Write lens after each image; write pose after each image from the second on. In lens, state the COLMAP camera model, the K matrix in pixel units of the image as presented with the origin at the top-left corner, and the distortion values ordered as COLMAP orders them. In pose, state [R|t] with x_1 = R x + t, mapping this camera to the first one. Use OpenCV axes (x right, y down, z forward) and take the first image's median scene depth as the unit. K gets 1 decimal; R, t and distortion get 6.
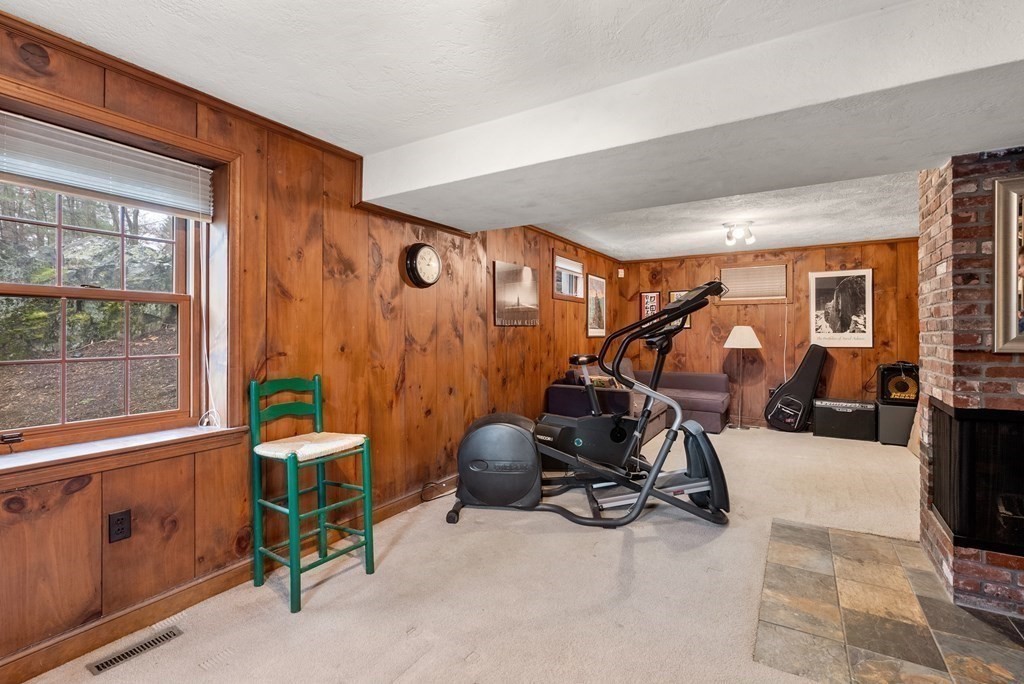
lens RADIAL K [[470.2, 0, 509.7], [0, 470.2, 337.0], [0, 0, 1]] dist [-0.006186, 0.004114]
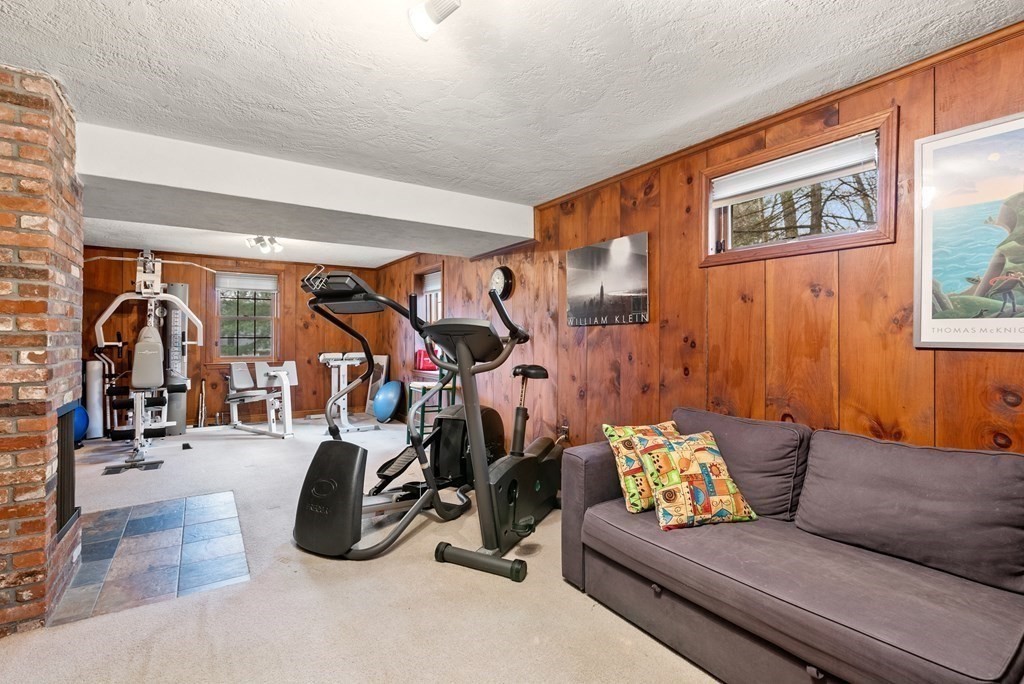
lens RADIAL K [[470.2, 0, 511.2], [0, 470.2, 336.8], [0, 0, 1]] dist [-0.006186, 0.004114]
pose [[-0.420575, 0.003129, -0.907252, 0.862977], [-0.008218, 0.999940, 0.007259, -0.011062], [0.907220, 0.010509, -0.420524, 1.367533]]
